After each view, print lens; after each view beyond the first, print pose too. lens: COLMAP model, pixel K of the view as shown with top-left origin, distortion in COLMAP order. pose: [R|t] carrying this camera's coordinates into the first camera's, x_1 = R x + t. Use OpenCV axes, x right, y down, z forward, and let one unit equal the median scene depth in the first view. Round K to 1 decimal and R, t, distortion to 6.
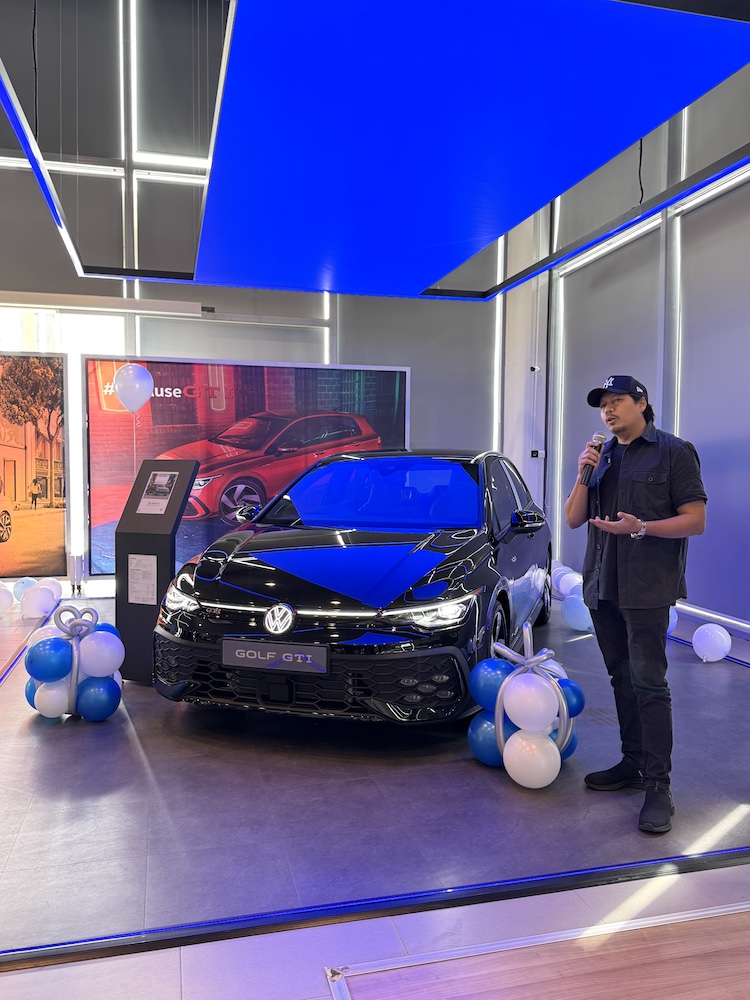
lens RADIAL K [[787.2, 0, 386.4], [0, 787.2, 505.5], [0, 0, 1]] dist [0.027951, -0.060595]
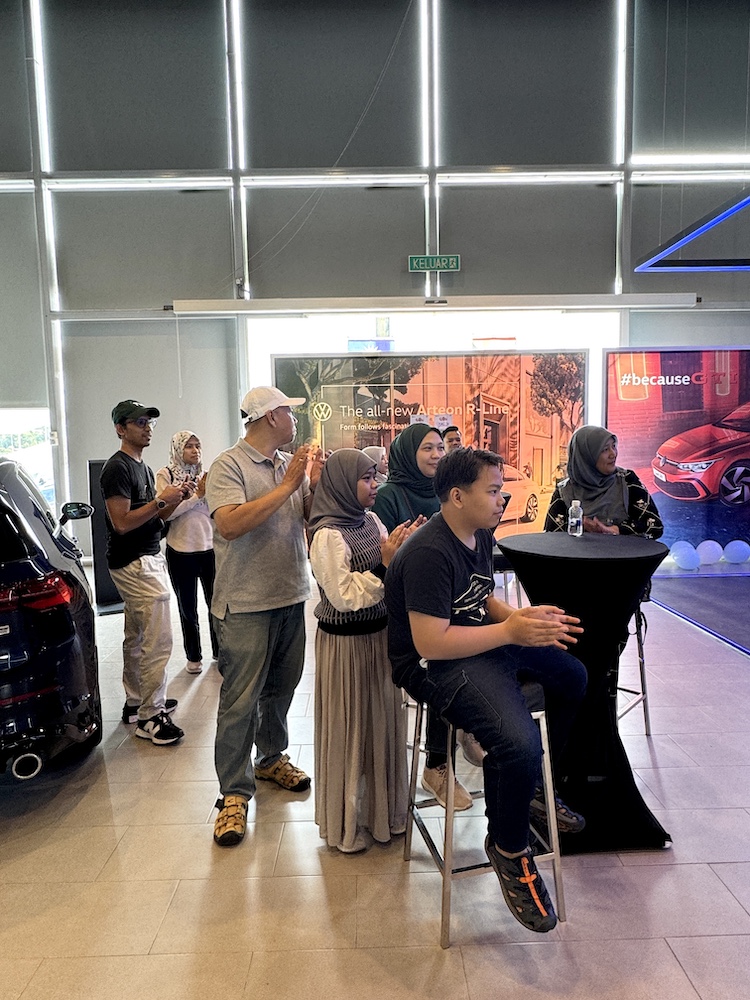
lens RADIAL K [[582.0, 0, 370.0], [0, 582.0, 492.5], [0, 0, 1]] dist [0.023693, -0.000294]
pose [[0.968347, -0.001964, -0.249599, -0.499535], [0.009688, 0.999511, 0.029723, -0.022320], [0.249418, -0.031201, 0.967893, 0.146149]]
